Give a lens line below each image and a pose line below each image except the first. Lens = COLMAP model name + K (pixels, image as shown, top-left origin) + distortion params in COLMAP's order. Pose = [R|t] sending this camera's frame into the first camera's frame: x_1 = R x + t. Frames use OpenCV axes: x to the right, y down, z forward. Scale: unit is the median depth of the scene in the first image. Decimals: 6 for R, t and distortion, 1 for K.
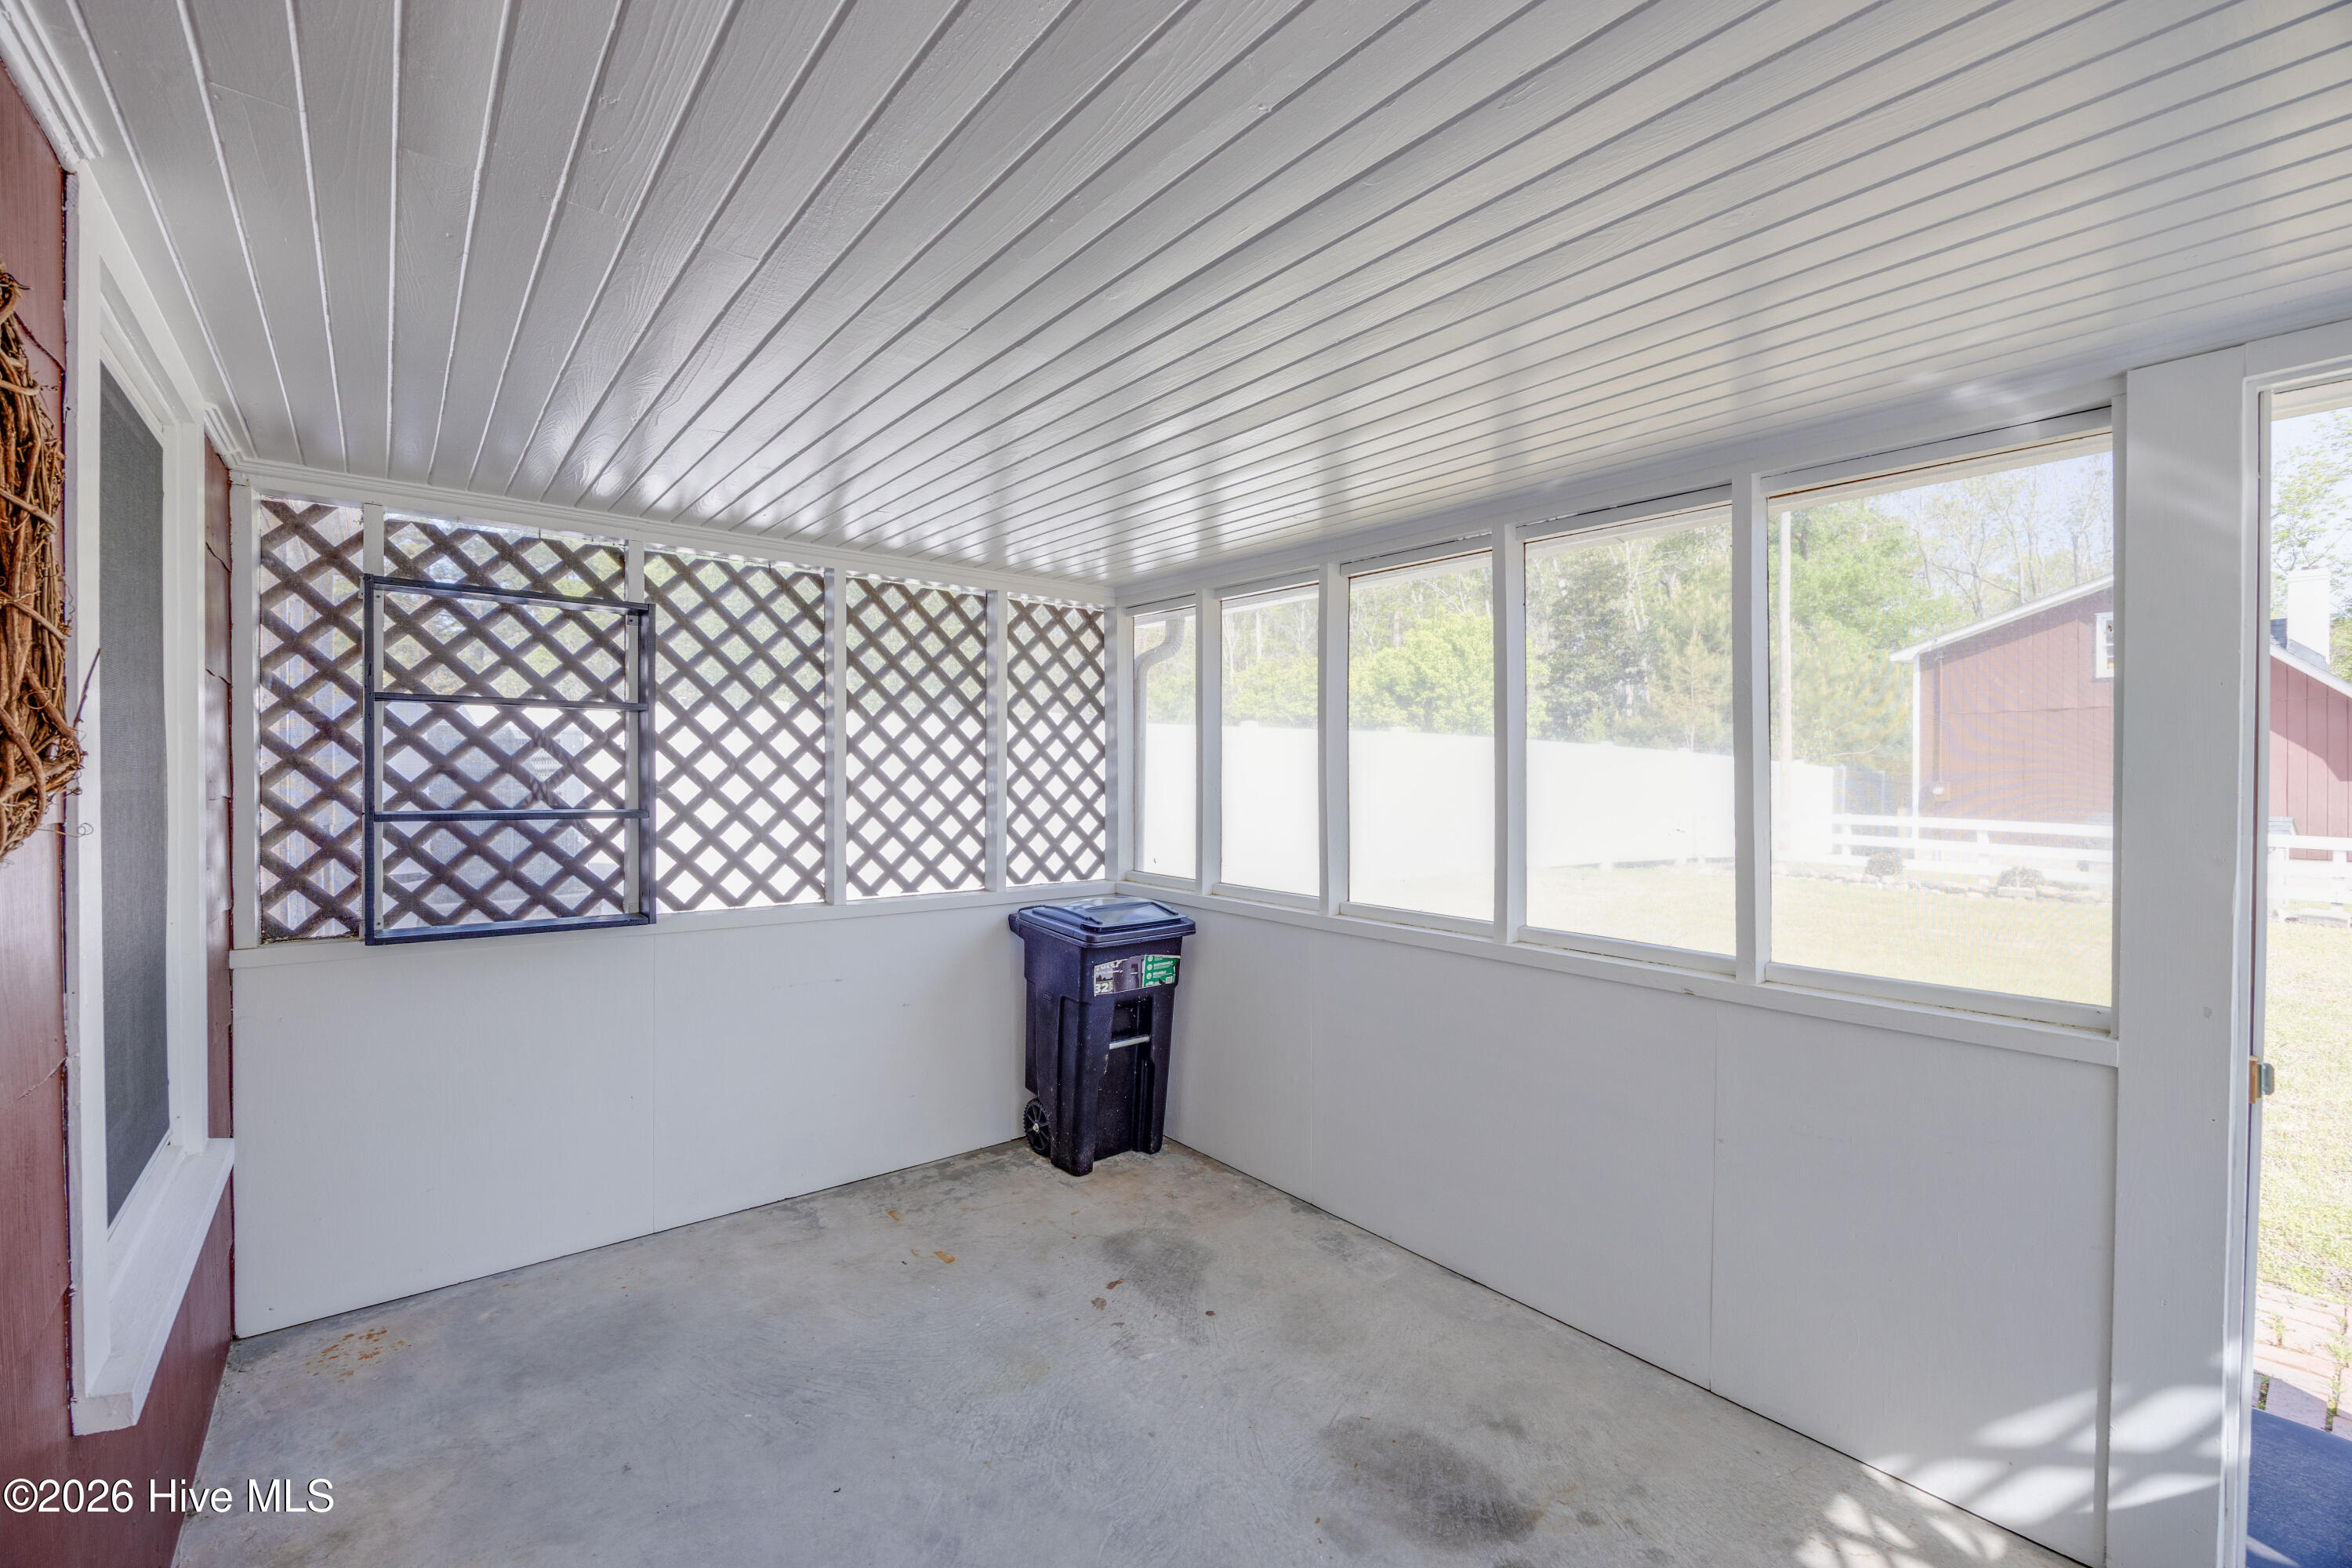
lens RADIAL K [[974.2, 0, 1159.7], [0, 974.2, 777.4], [0, 0, 1]] dist [-0.015162, 0.001522]
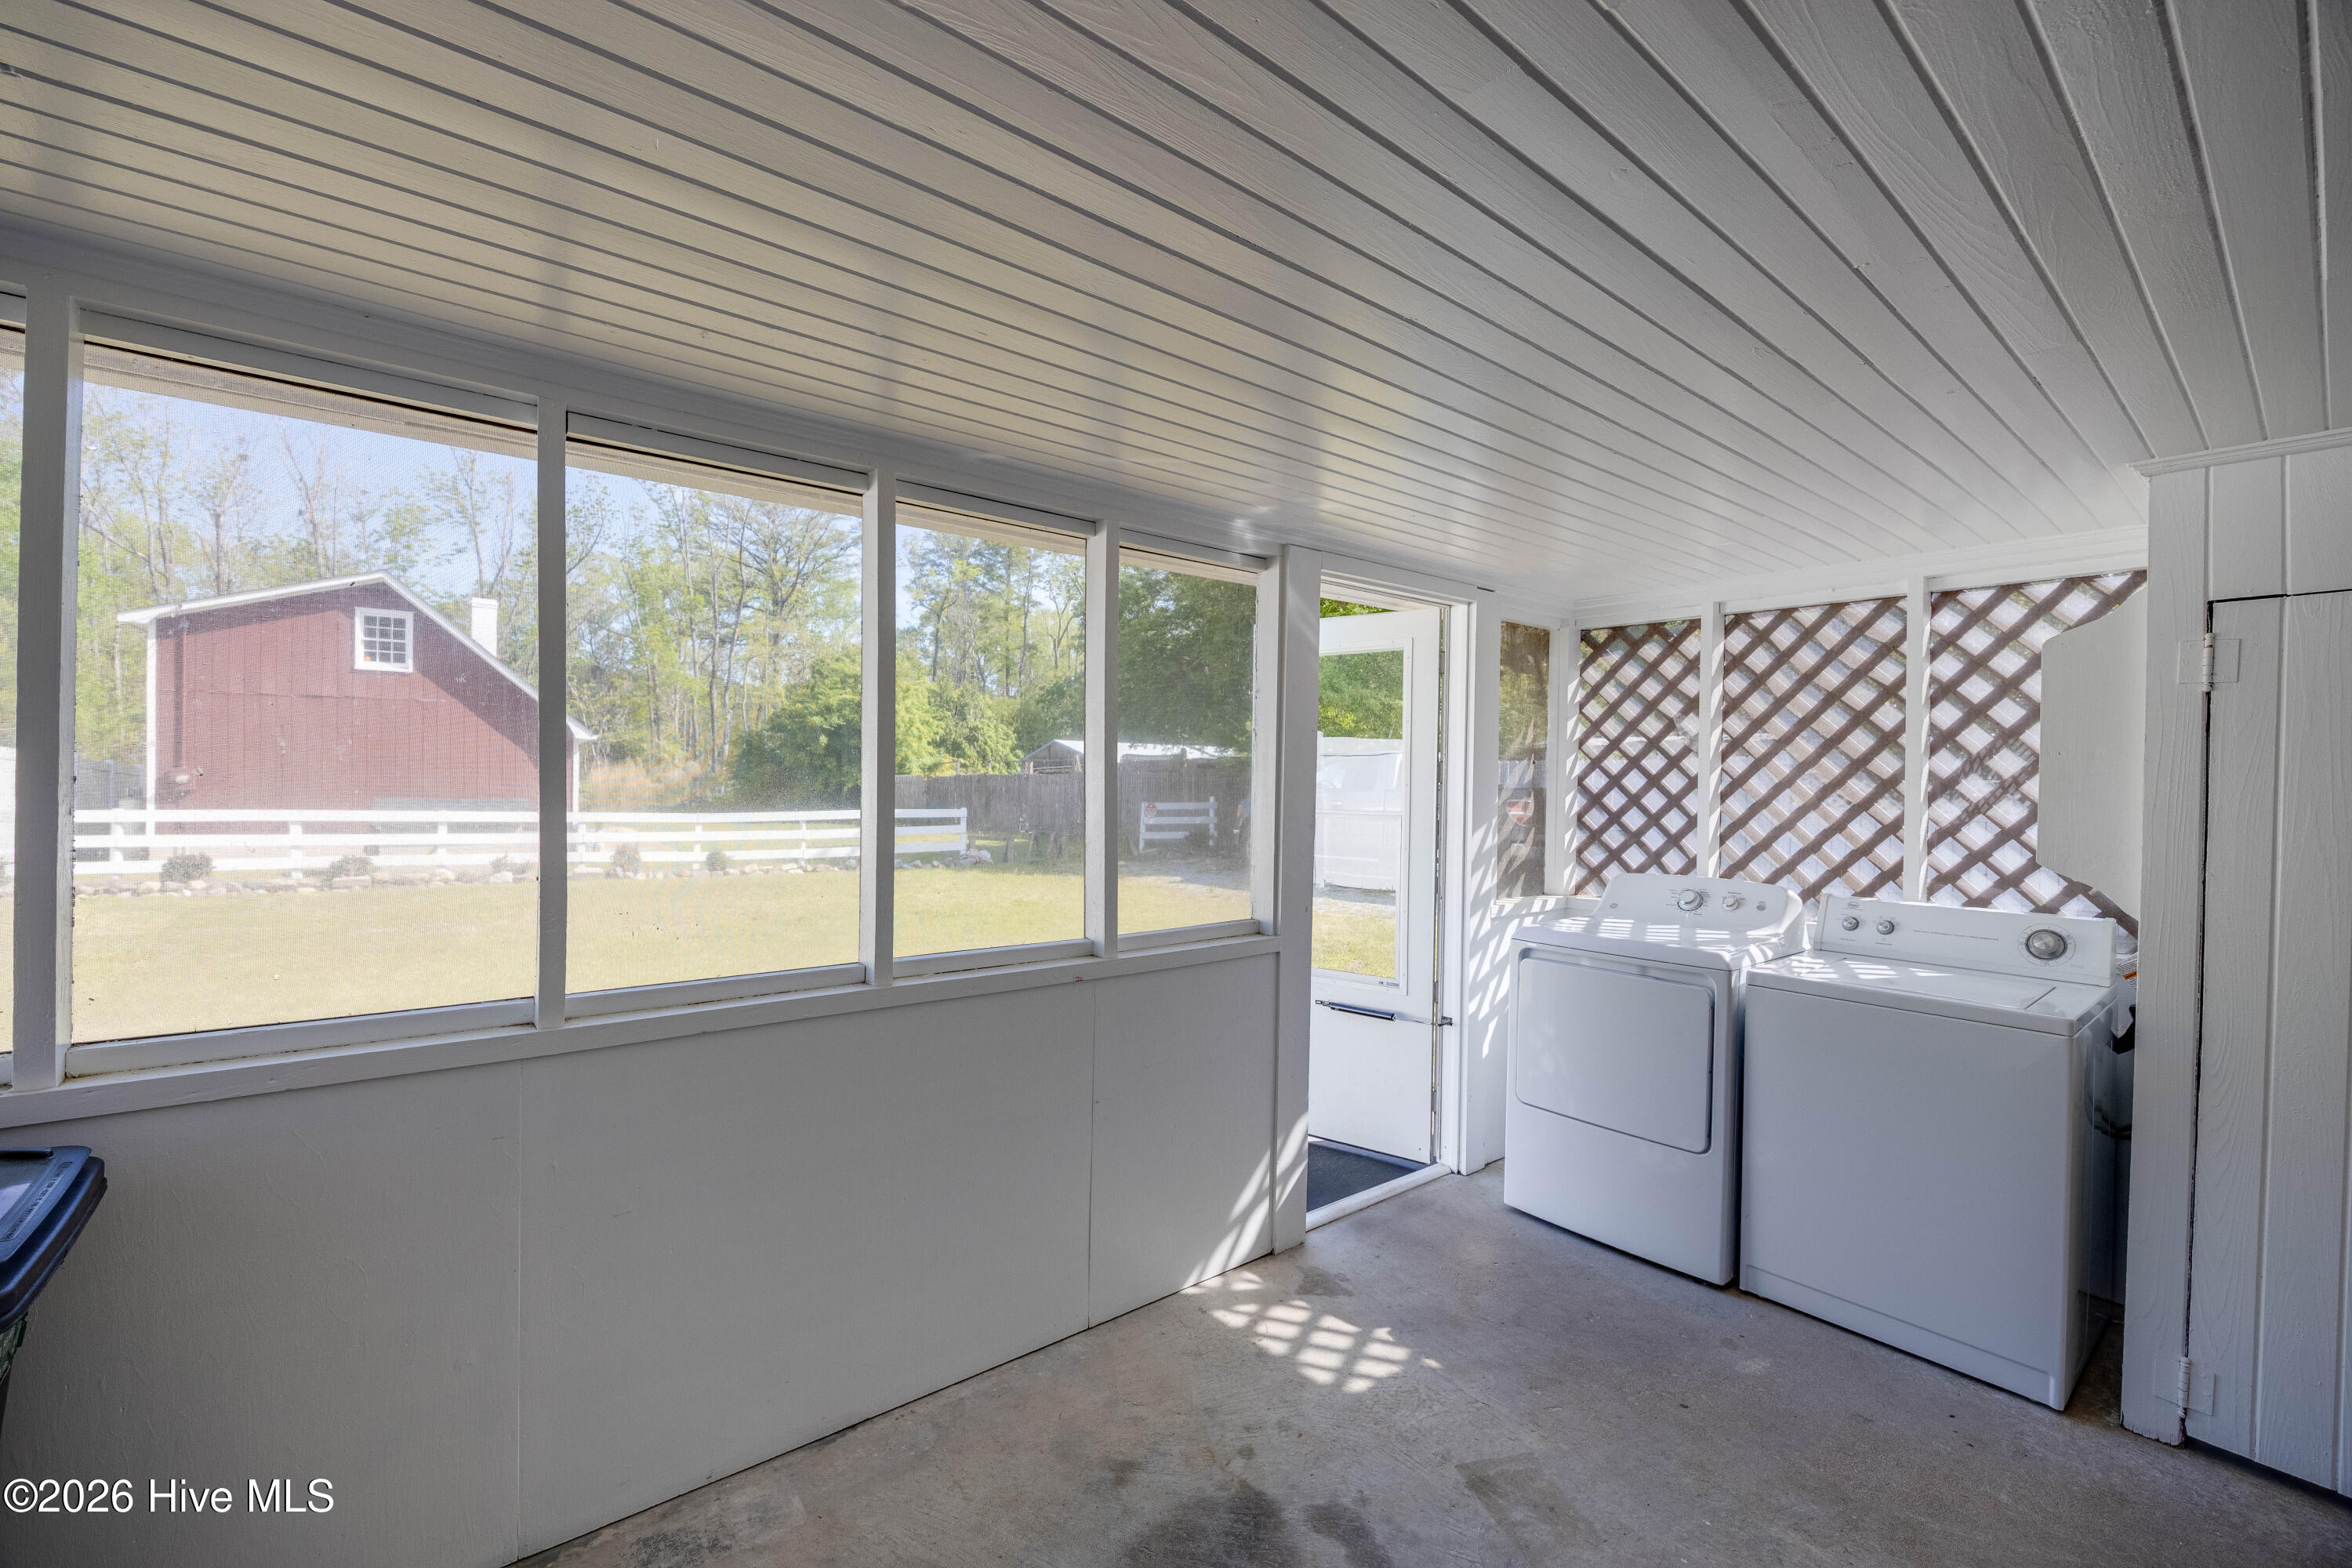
lens RADIAL K [[974.2, 0, 1163.2], [0, 974.2, 780.7], [0, 0, 1]] dist [-0.015162, 0.001522]
pose [[-0.009768, -0.009737, 0.999905, -0.497233], [-0.010192, 0.999902, 0.009637, -0.011680], [-0.999900, -0.010097, -0.009866, 0.836278]]
